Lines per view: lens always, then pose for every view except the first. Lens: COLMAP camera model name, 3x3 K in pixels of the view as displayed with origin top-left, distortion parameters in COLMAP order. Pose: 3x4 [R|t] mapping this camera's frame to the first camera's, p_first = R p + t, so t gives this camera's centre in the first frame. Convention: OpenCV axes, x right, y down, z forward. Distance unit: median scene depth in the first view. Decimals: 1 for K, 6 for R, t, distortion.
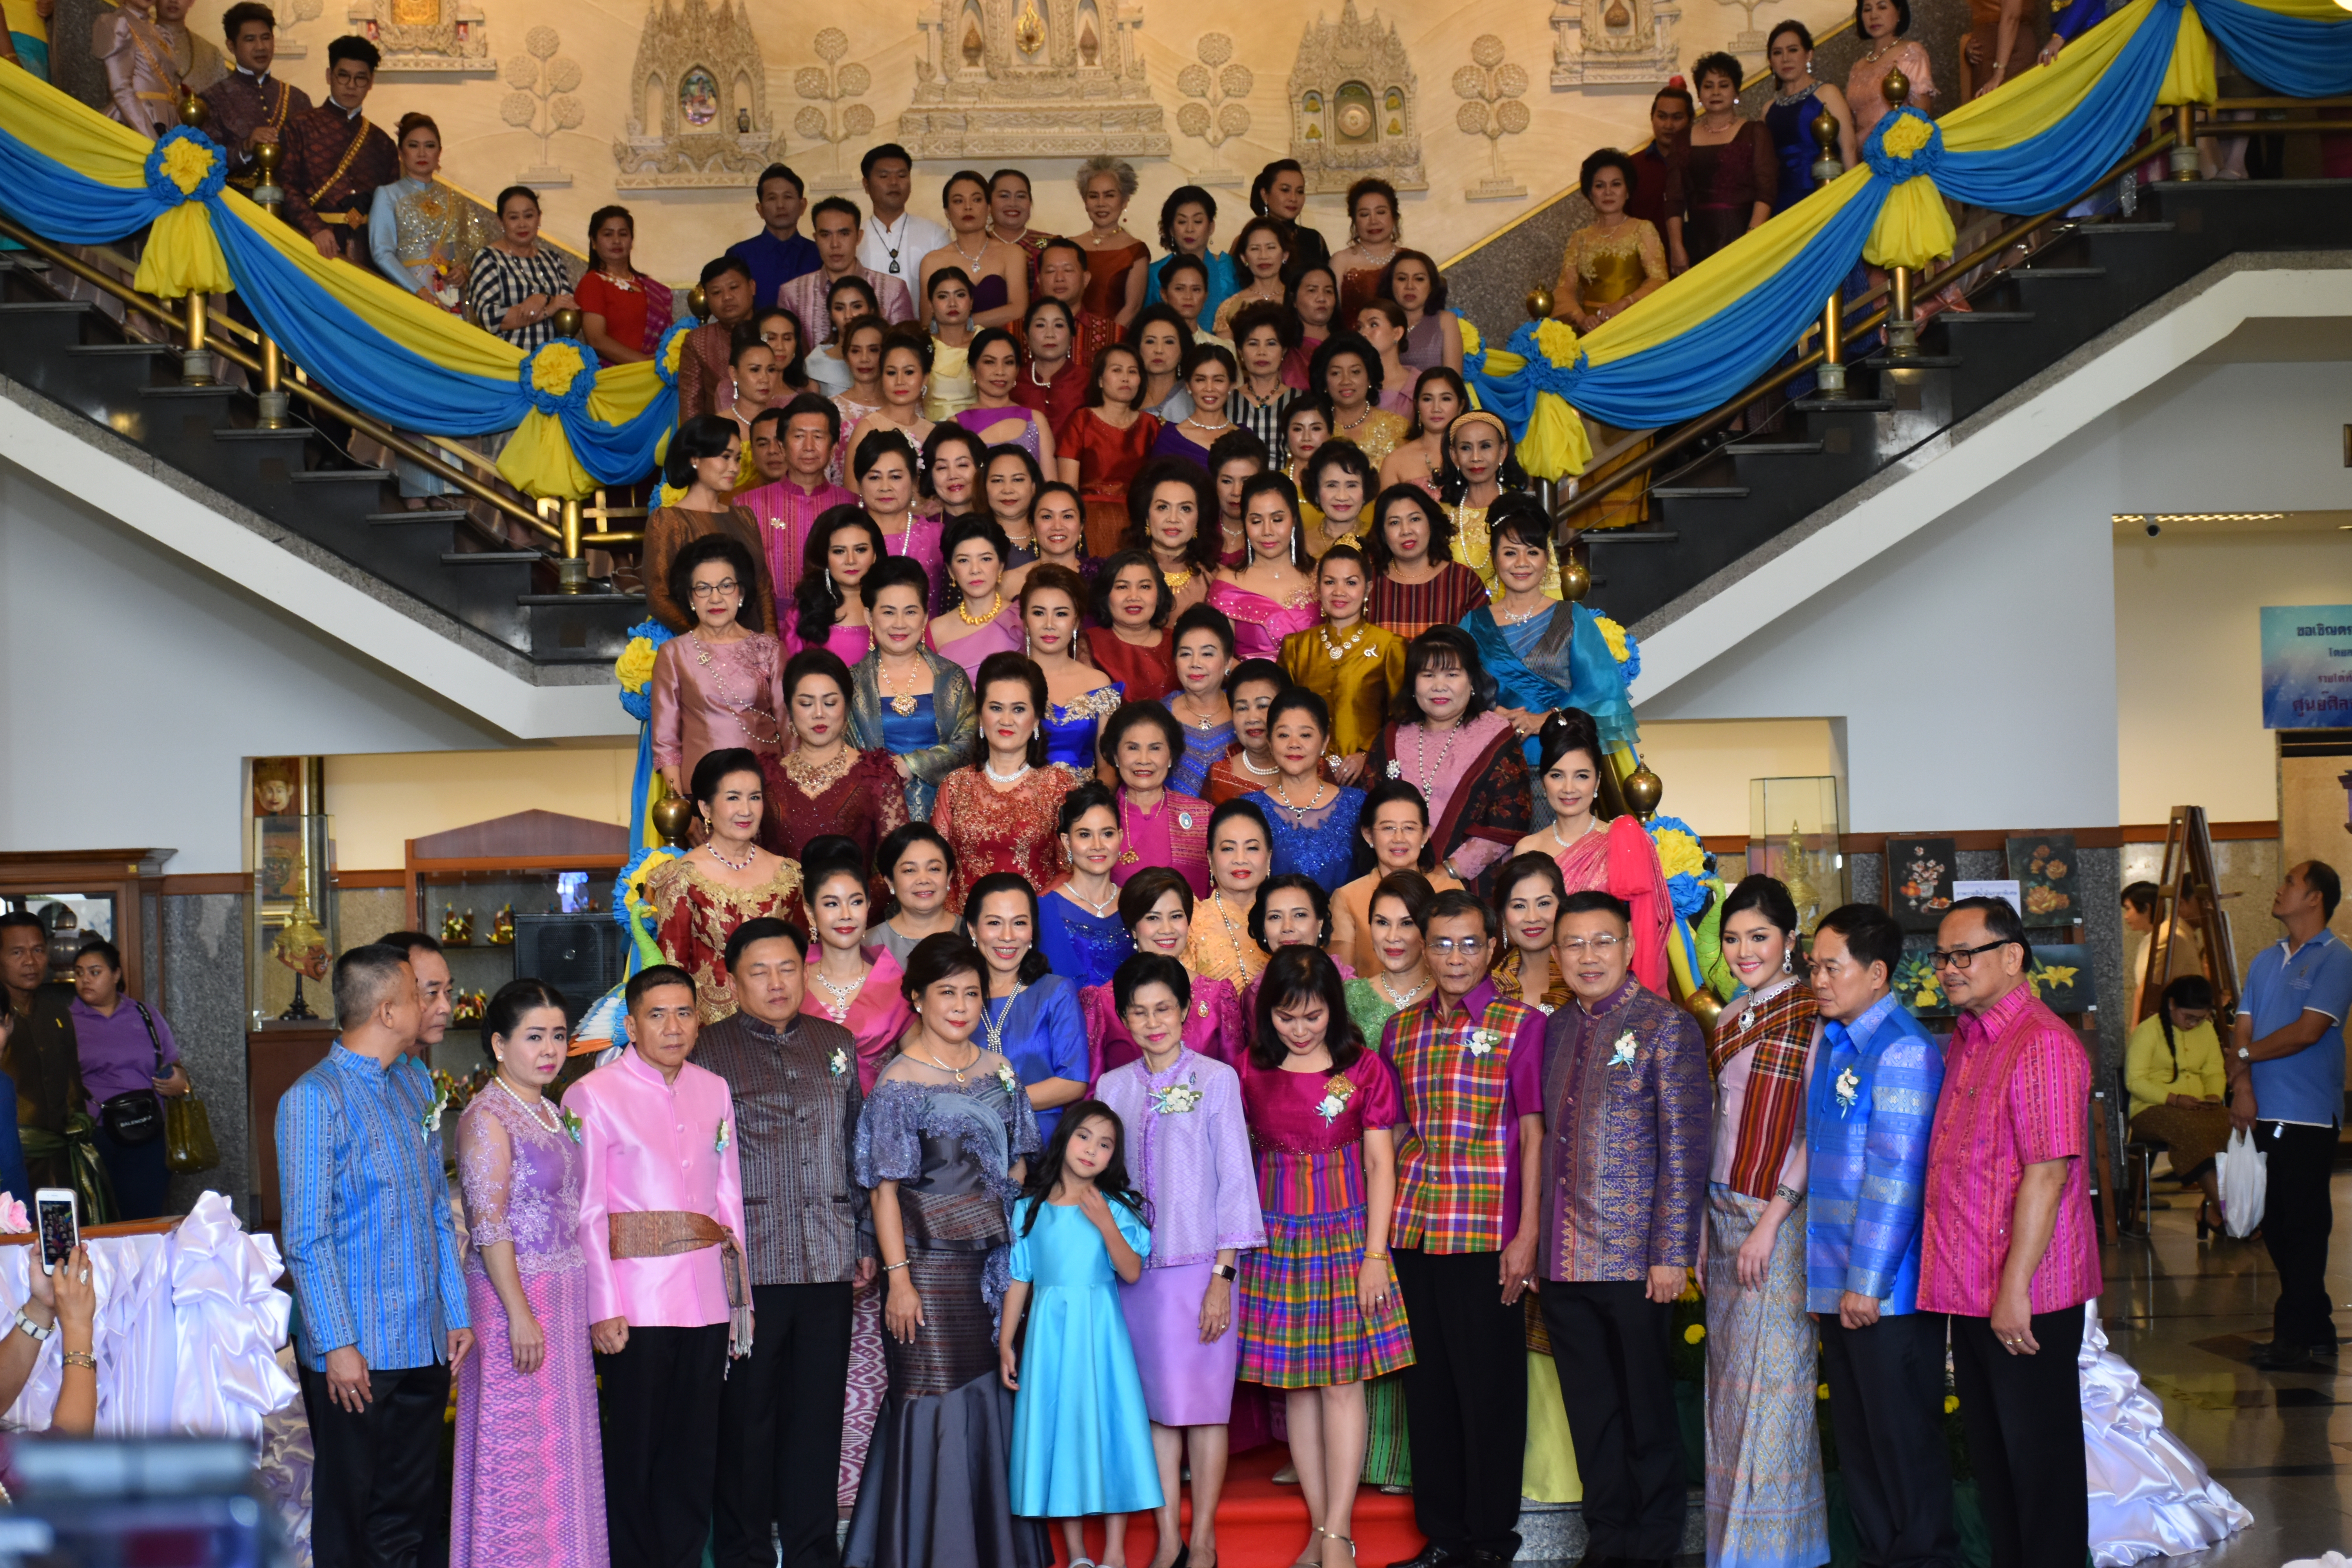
lens RADIAL K [[4782.4, 0, 1165.4], [0, 4782.4, 779.8], [0, 0, 1]] dist [-0.020761, -0.089991]
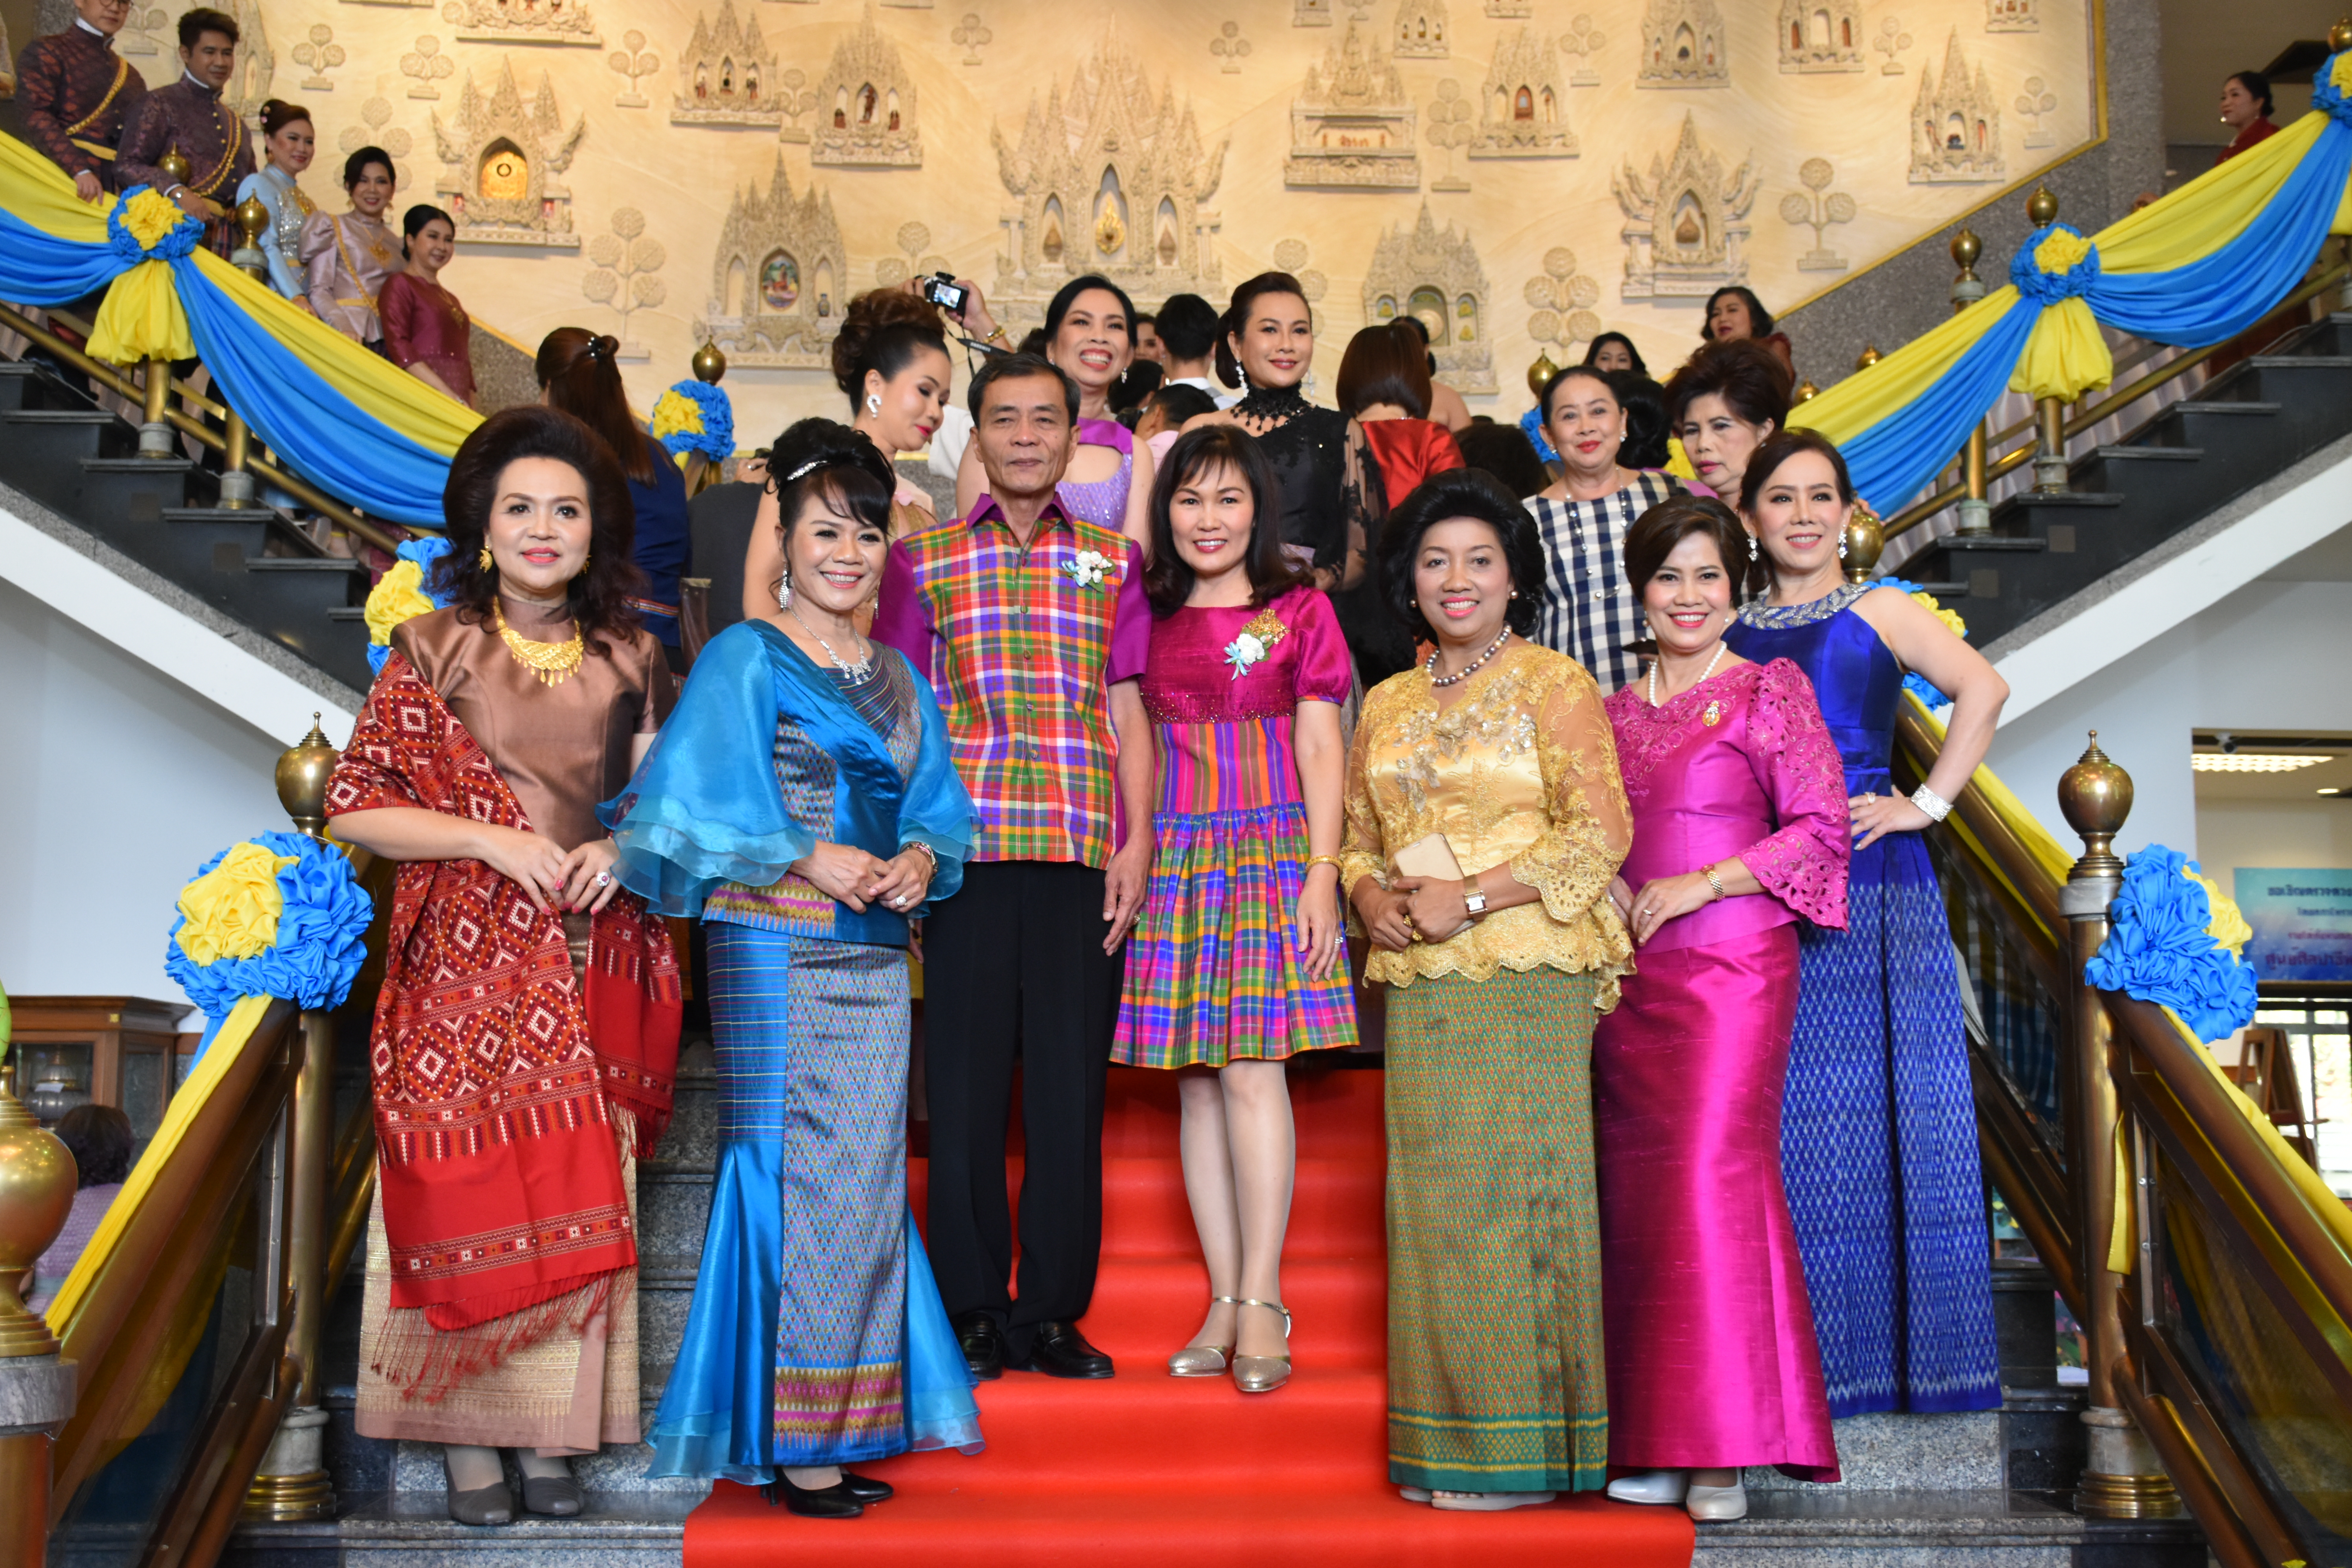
lens RADIAL K [[2704.4, 0, 1164.4], [0, 2704.4, 782.7], [0, 0, 1]] dist [-0.020085, 0.052555]
pose [[0.999354, 0.026924, -0.023799, 0.000196], [-0.029467, 0.993050, -0.113942, 0.028143], [0.020566, 0.114569, 0.993202, 0.494344]]
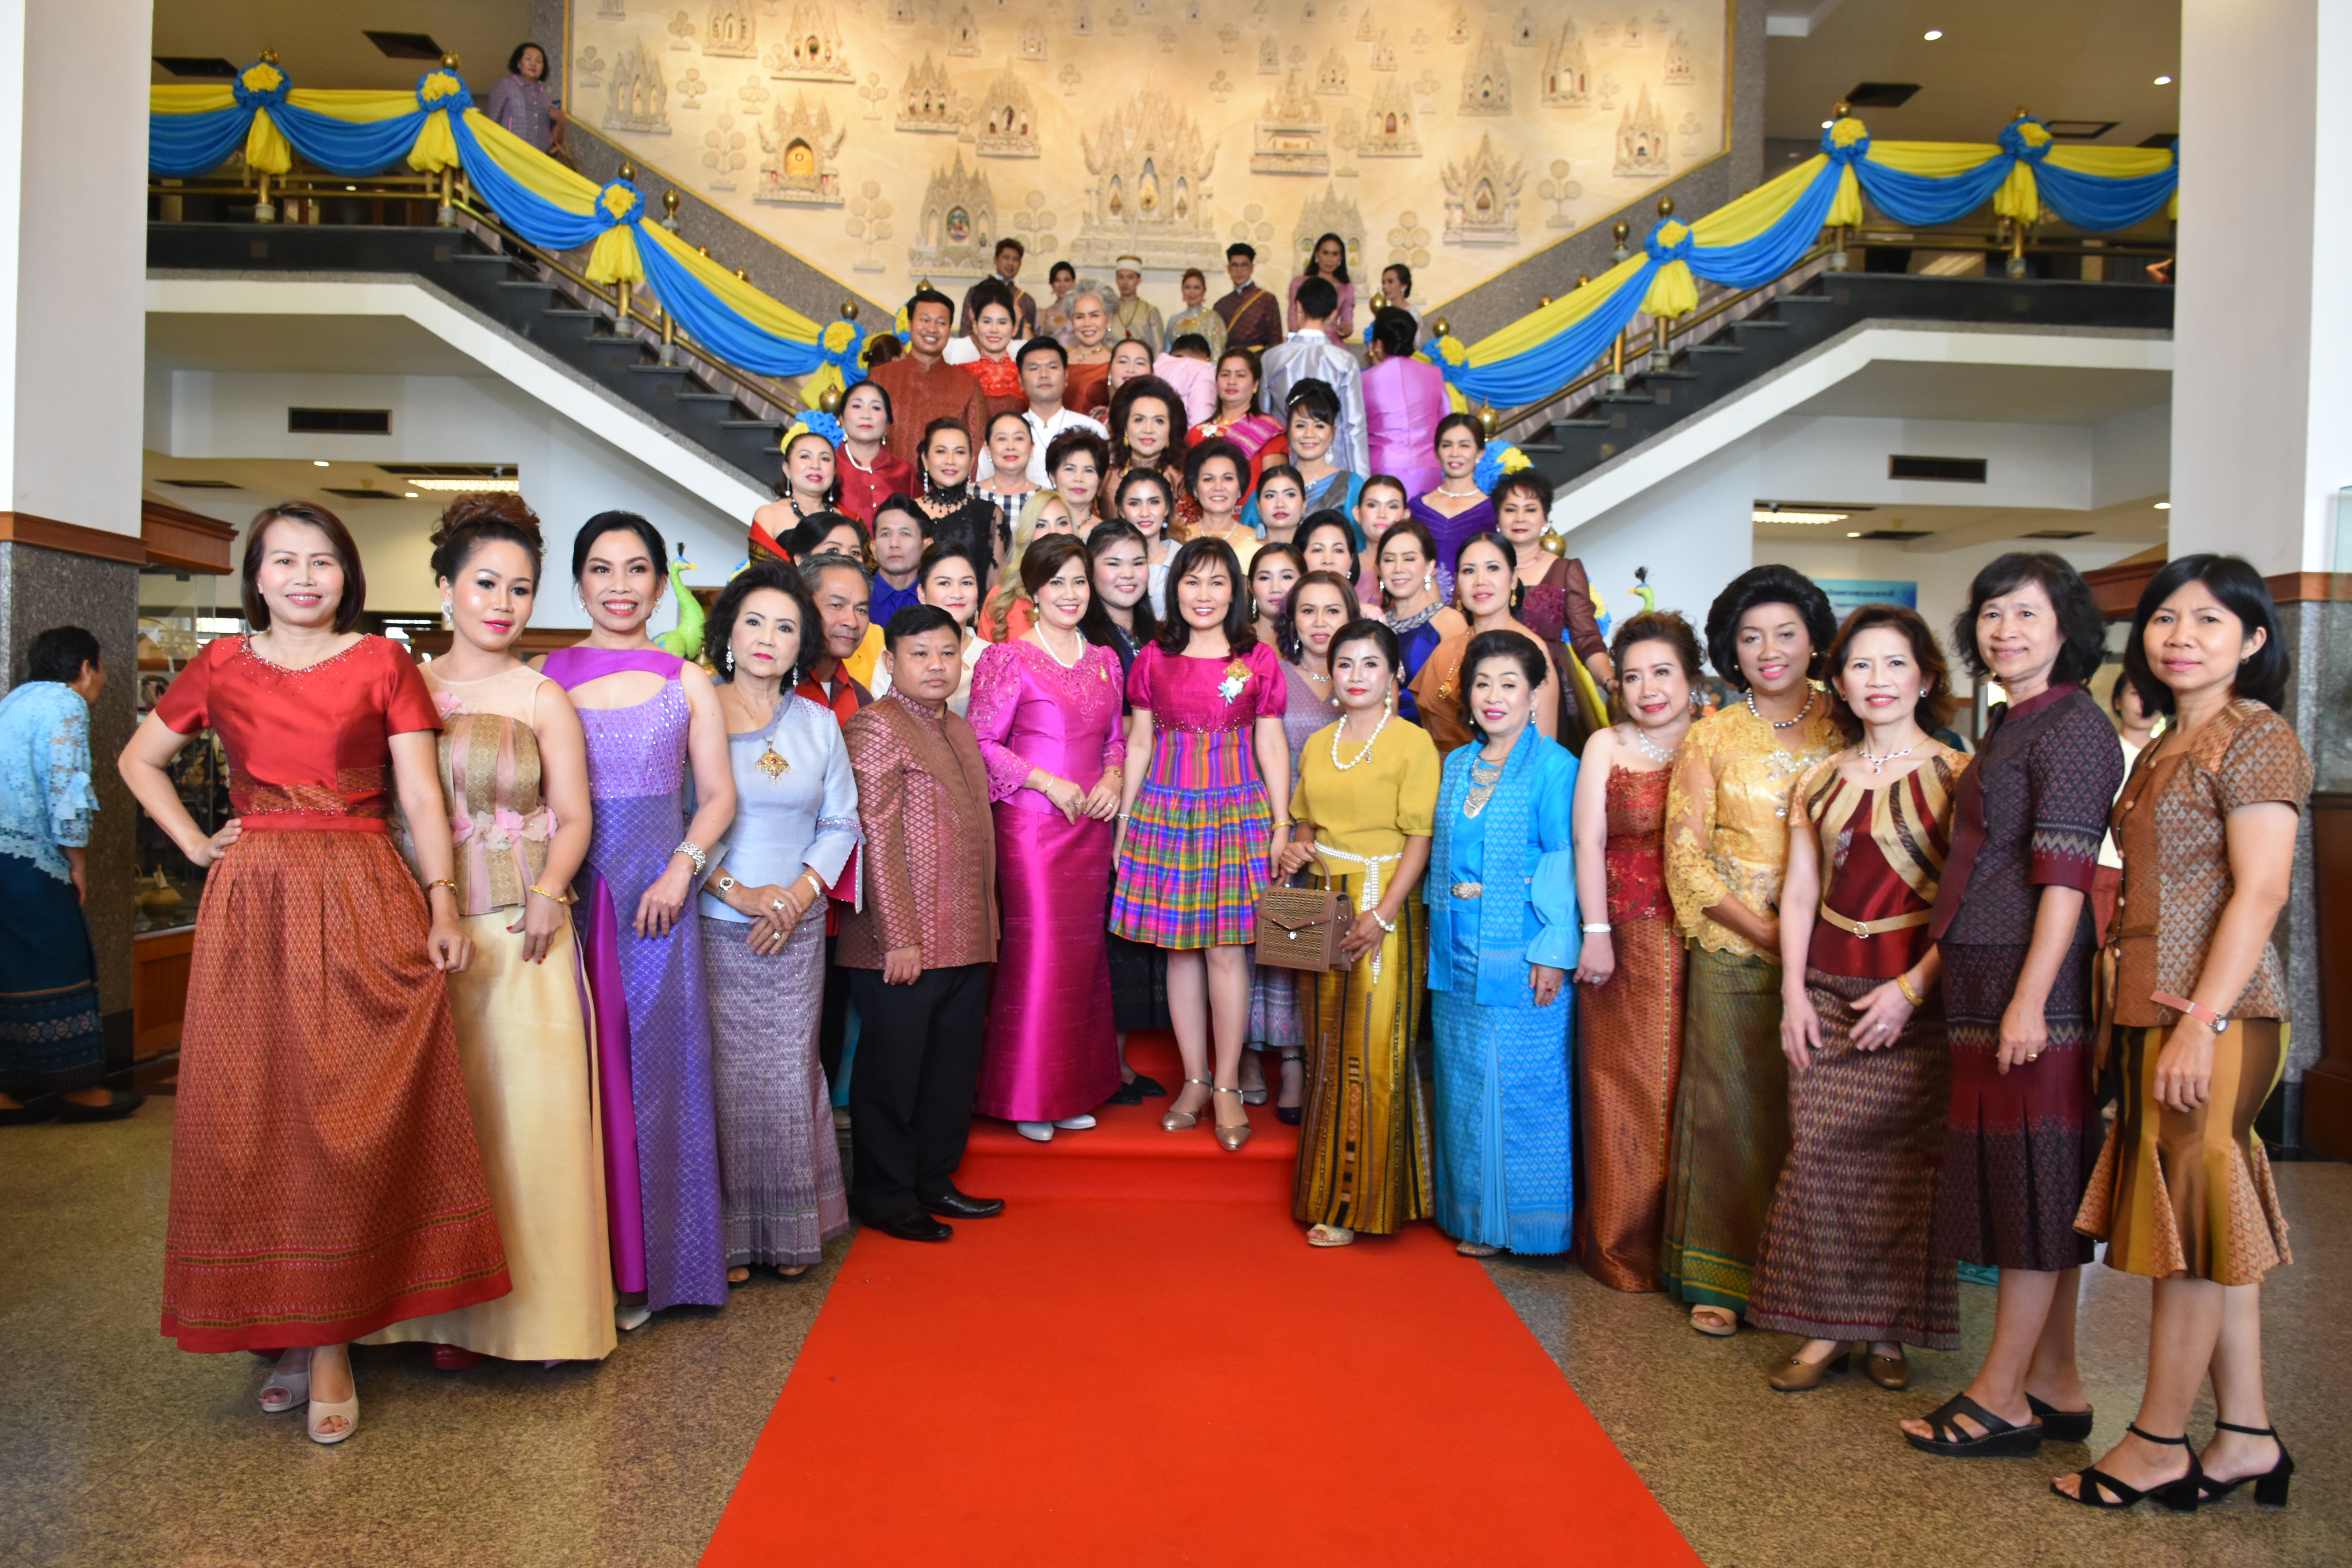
lens RADIAL K [[1793.0, 0, 1173.1], [0, 1793.0, 779.1], [0, 0, 1]] dist [-0.017745, -0.004872]
pose [[0.998340, 0.048664, -0.030809, 0.012787], [-0.047507, 0.998177, 0.037224, 0.035936], [0.032564, -0.035699, 0.998832, 0.374246]]
